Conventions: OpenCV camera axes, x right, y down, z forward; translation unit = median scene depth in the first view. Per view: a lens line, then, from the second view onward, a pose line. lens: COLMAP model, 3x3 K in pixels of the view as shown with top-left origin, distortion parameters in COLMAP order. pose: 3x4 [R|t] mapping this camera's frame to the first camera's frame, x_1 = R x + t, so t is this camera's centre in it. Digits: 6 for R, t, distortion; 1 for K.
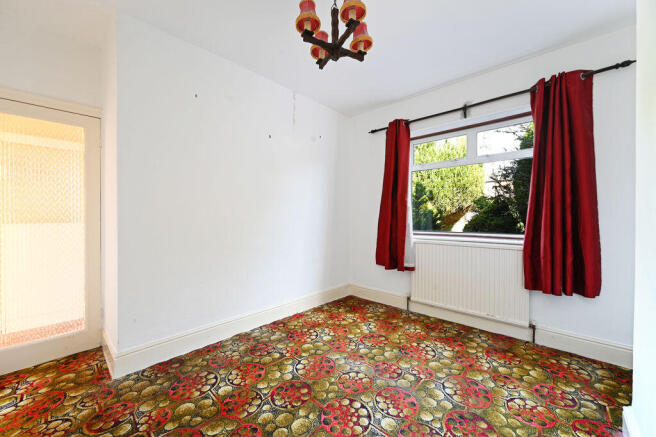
lens RADIAL K [[257.1, 0, 329.2], [0, 257.1, 218.8], [0, 0, 1]] dist [-0.001554, 0.000002]
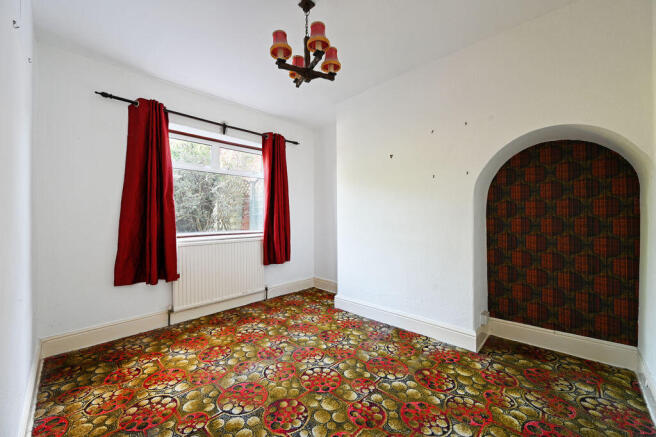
lens RADIAL K [[257.1, 0, 327.7], [0, 257.1, 217.3], [0, 0, 1]] dist [-0.001554, 0.000002]
pose [[0.025666, -0.002720, 0.999667, -0.751097], [0.012614, 0.999918, 0.002397, -0.009473], [-0.999591, 0.012548, 0.025698, 0.590472]]
